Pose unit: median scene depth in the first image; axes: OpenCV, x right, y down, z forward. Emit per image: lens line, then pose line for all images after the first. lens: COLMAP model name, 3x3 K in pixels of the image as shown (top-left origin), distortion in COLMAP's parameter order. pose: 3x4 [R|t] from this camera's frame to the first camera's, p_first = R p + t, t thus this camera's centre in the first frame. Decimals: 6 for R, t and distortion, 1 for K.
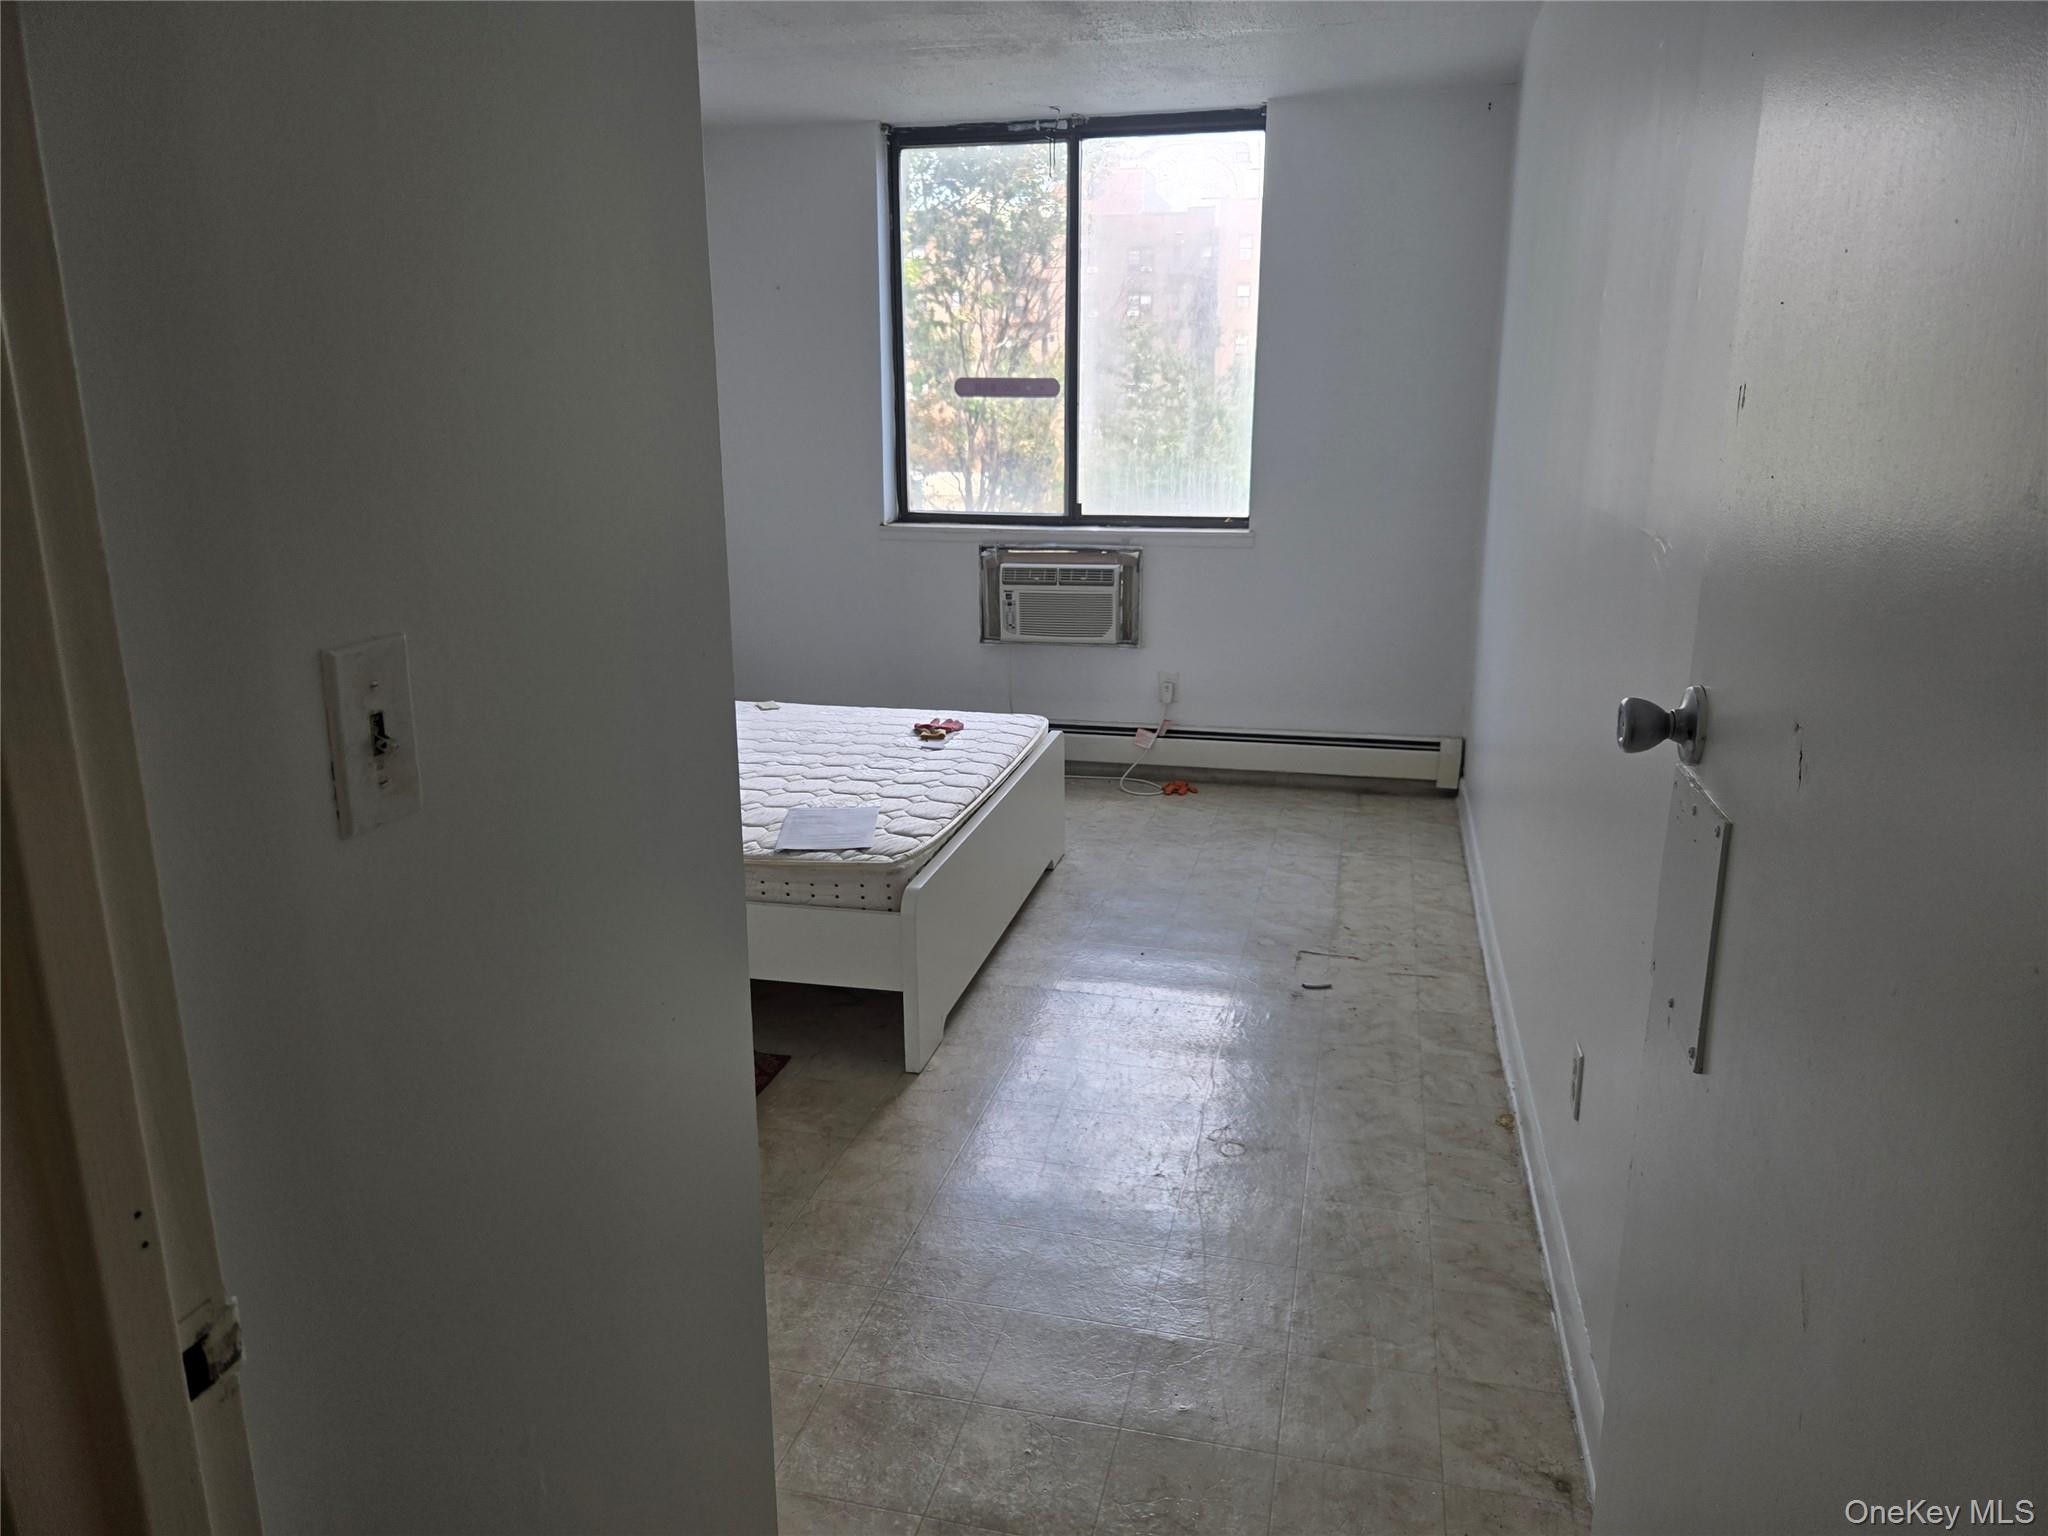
lens RADIAL K [[1388.7, 0, 1035.1], [0, 1388.7, 763.5], [0, 0, 1]] dist [0.035236, -0.020686]
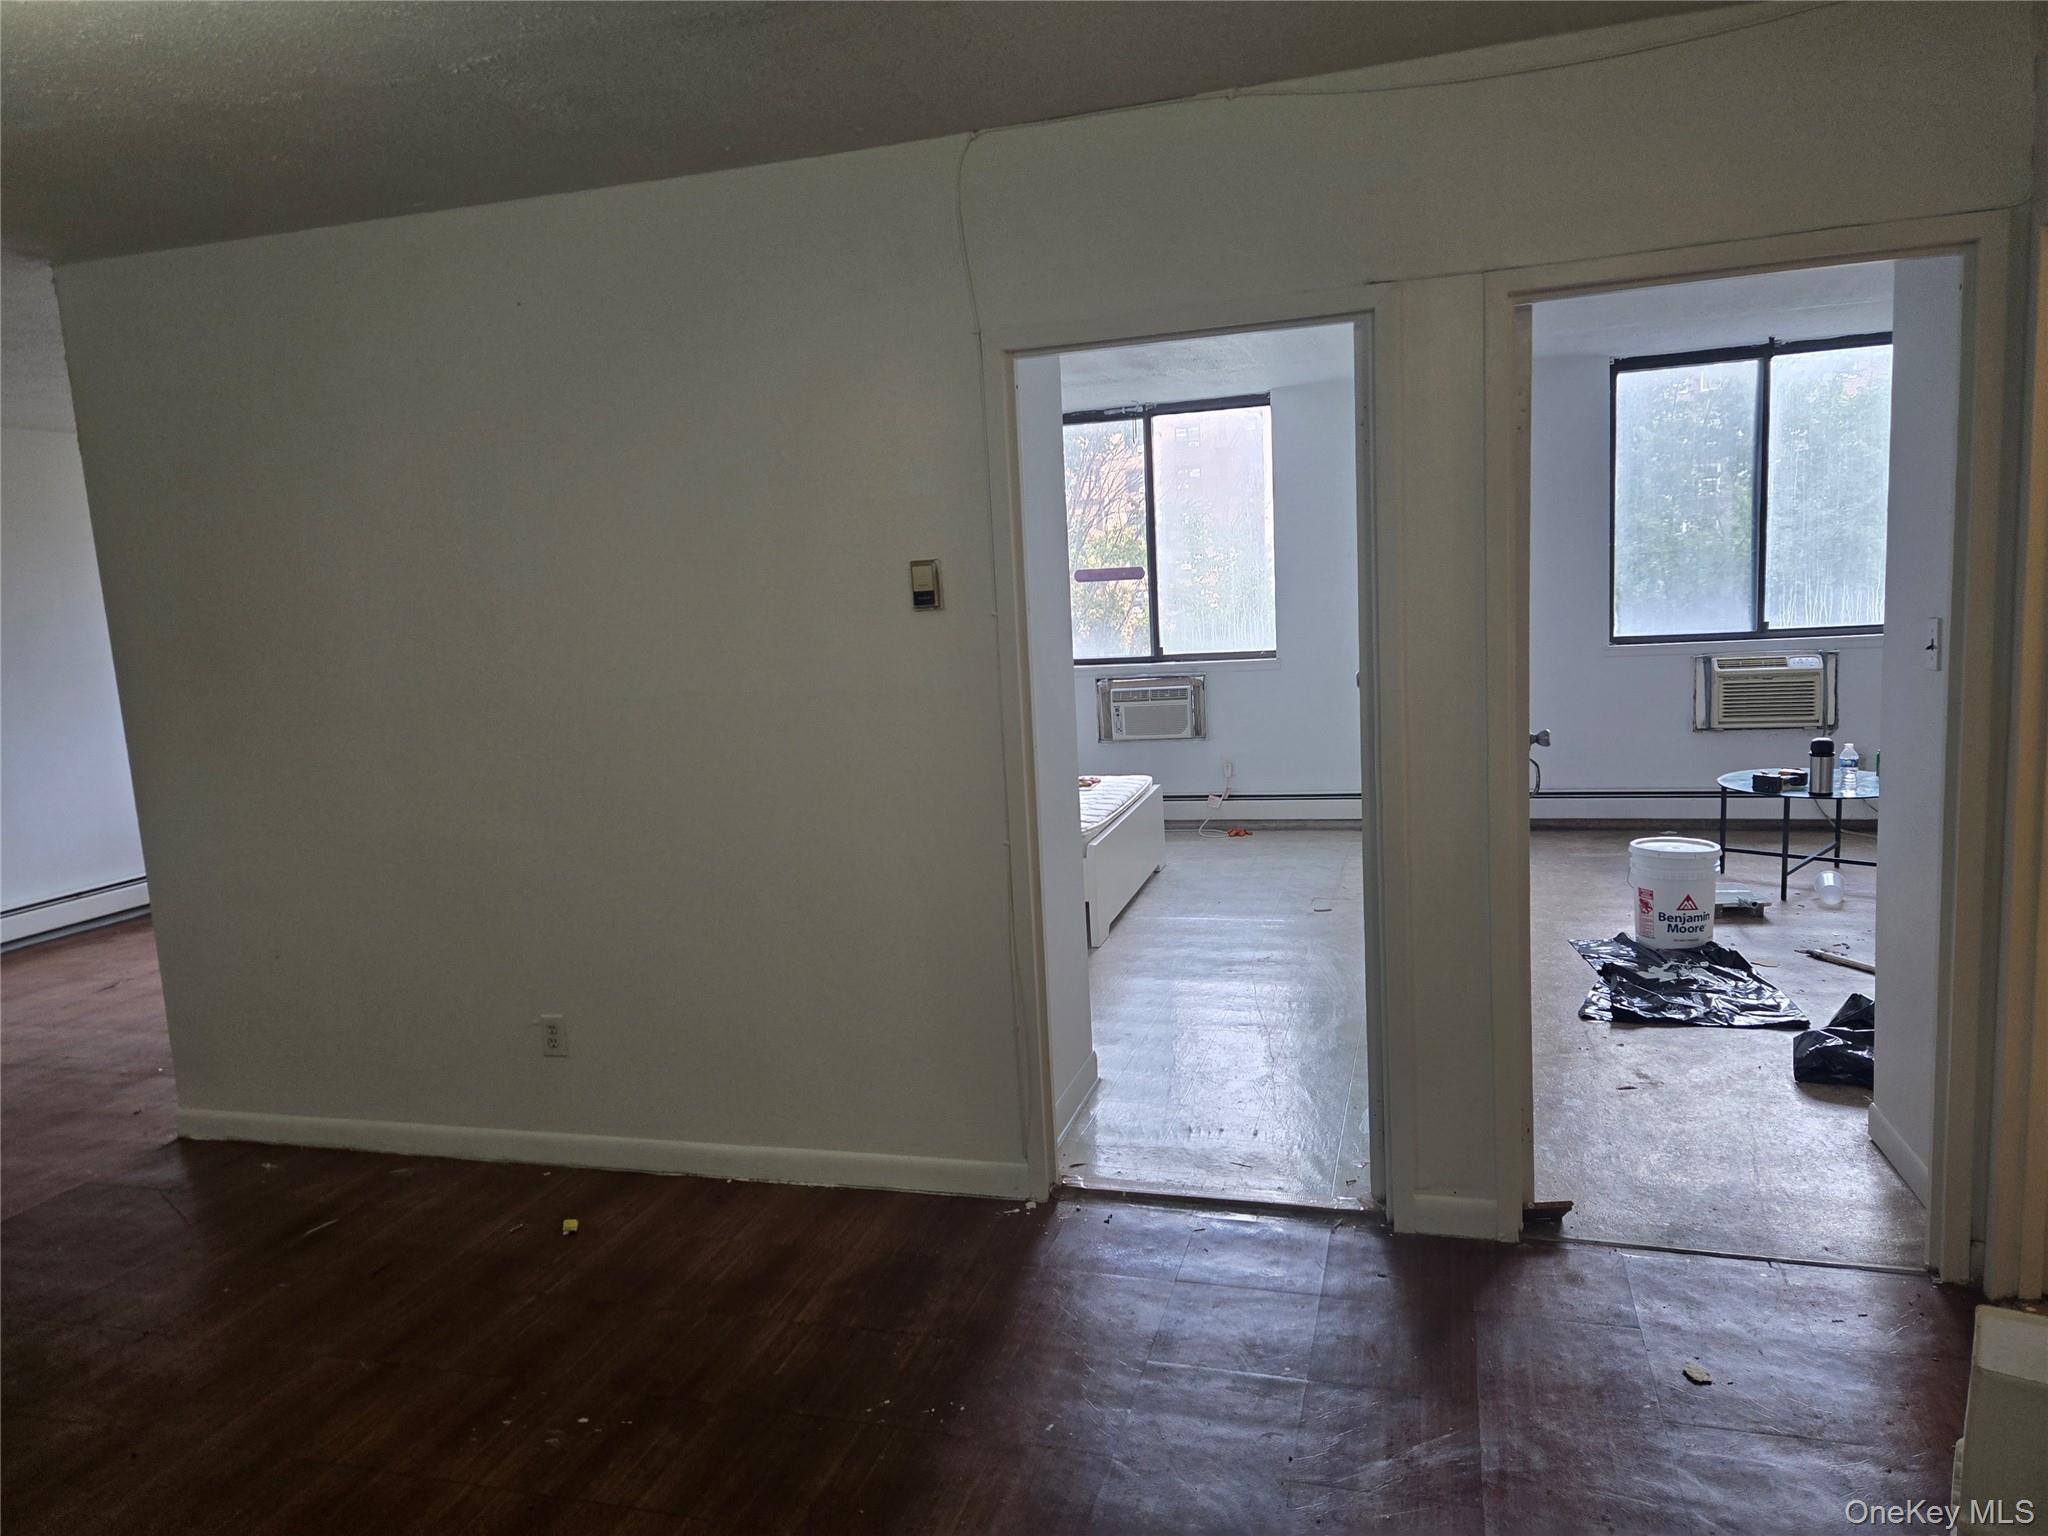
lens RADIAL K [[1388.7, 0, 1020.1], [0, 1388.7, 768.8], [0, 0, 1]] dist [0.035236, -0.020686]
pose [[0.997392, -0.043884, -0.057297, -0.040617], [0.036819, 0.992211, -0.119002, 0.116897], [0.062073, 0.116582, 0.991239, -0.482948]]
